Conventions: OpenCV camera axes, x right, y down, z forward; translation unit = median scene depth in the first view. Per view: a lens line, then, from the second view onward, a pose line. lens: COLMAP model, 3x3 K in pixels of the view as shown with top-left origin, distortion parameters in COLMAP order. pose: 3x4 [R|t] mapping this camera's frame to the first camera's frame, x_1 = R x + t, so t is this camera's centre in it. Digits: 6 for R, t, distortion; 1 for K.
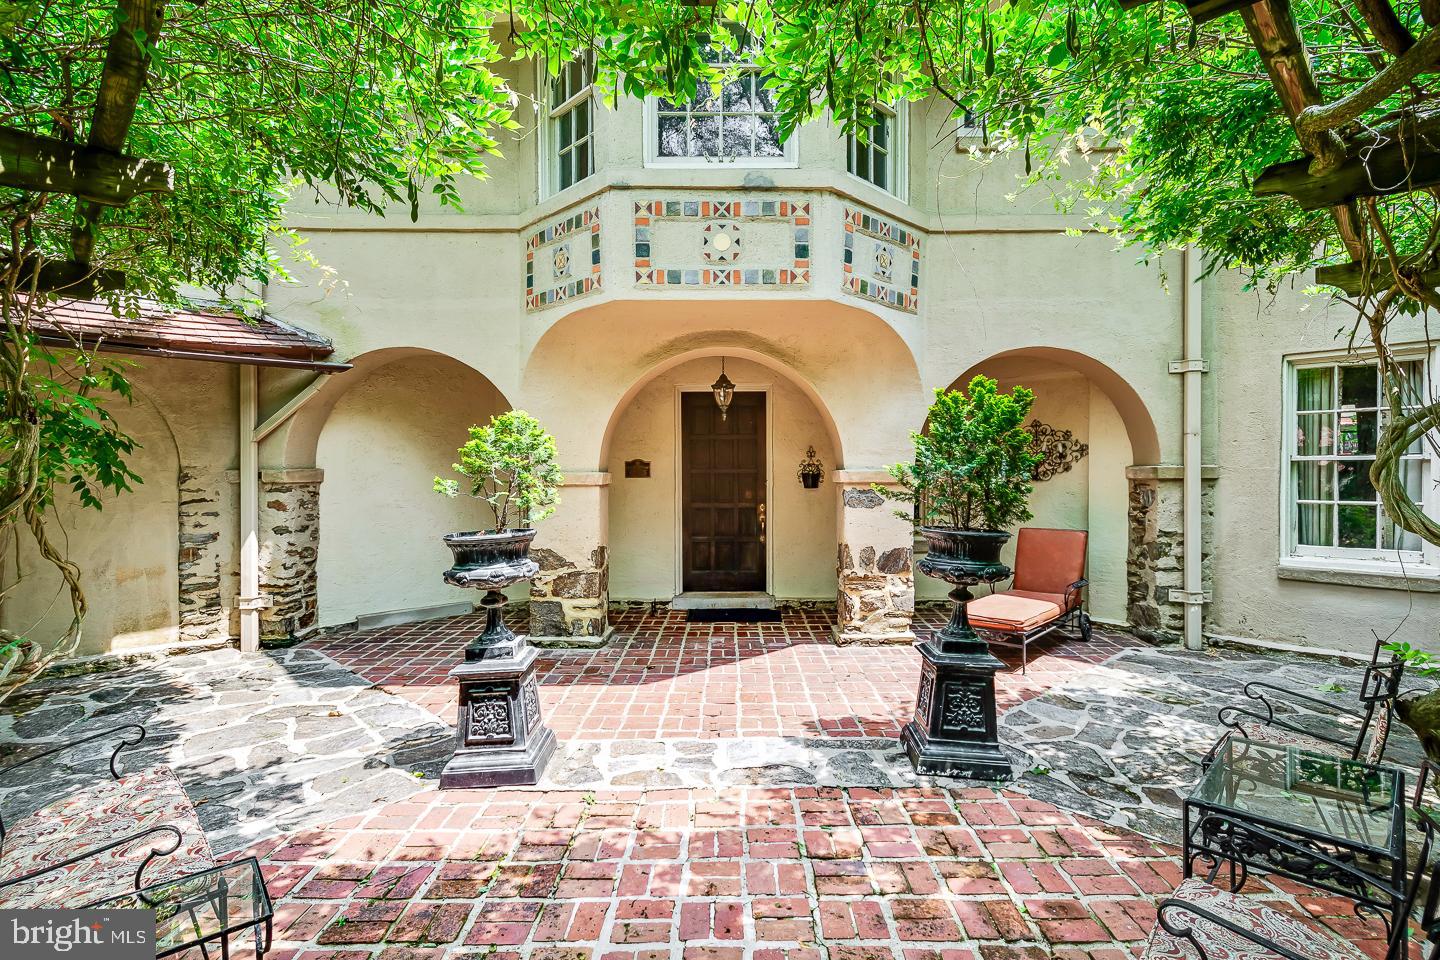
lens RADIAL K [[741.3, 0, 720.0], [0, 741.3, 480.0], [0, 0, 1]] dist [0.003662, 0.000544]
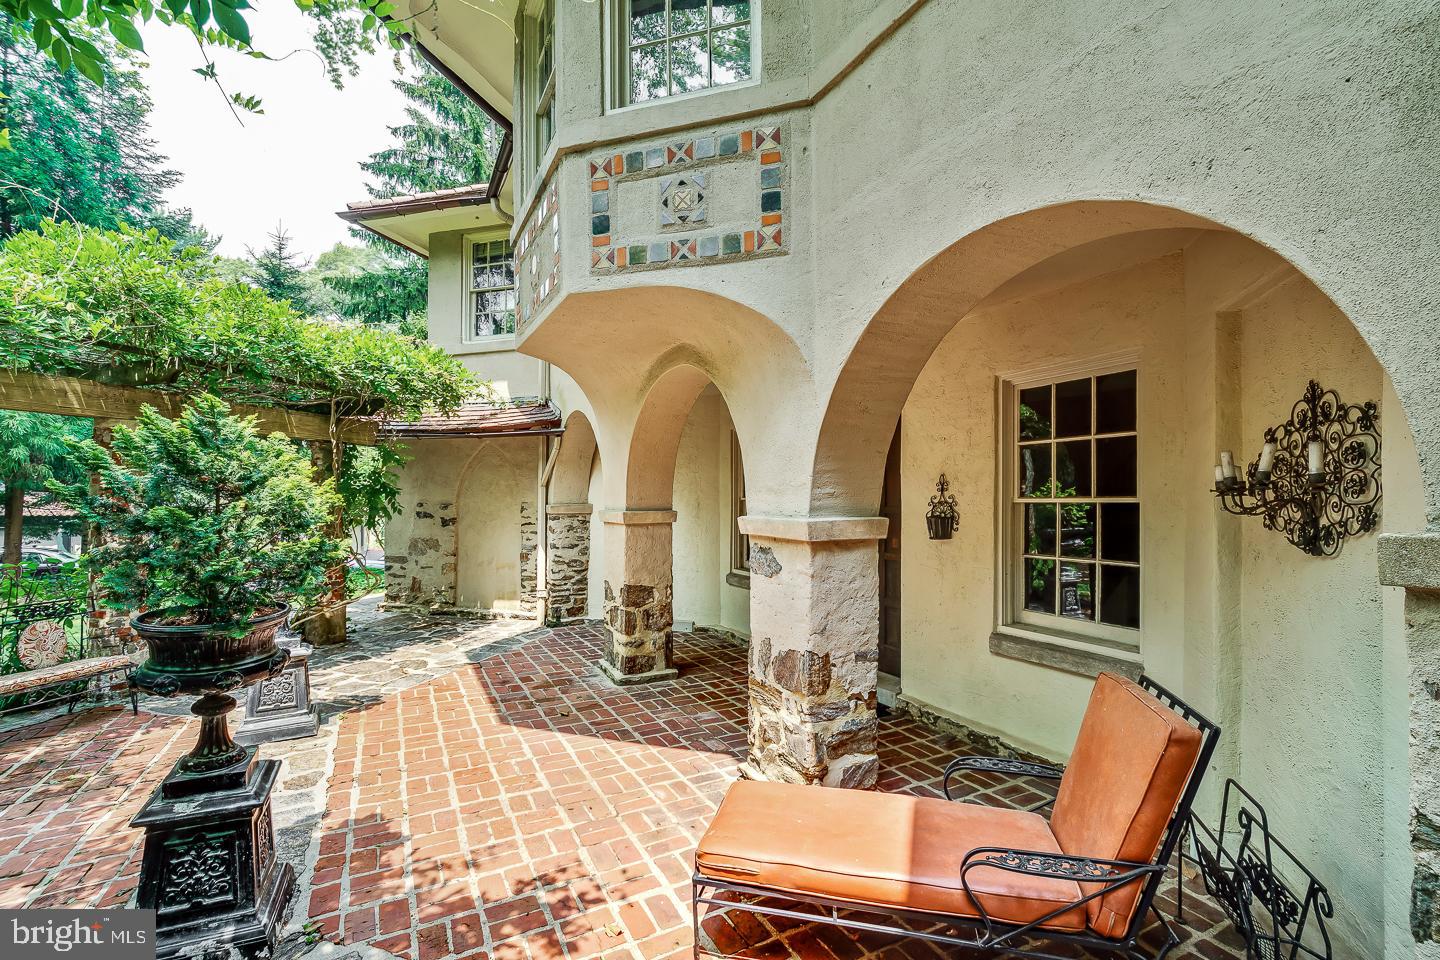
lens RADIAL K [[643.6, 0, 720.0], [0, 643.6, 480.0], [0, 0, 1]] dist [0.000309, -0.000085]
pose [[0.447128, -0.020930, -0.894225, 0.684784], [-0.010312, 0.999539, -0.028552, -0.029347], [0.894411, 0.021988, 0.446706, 0.720495]]
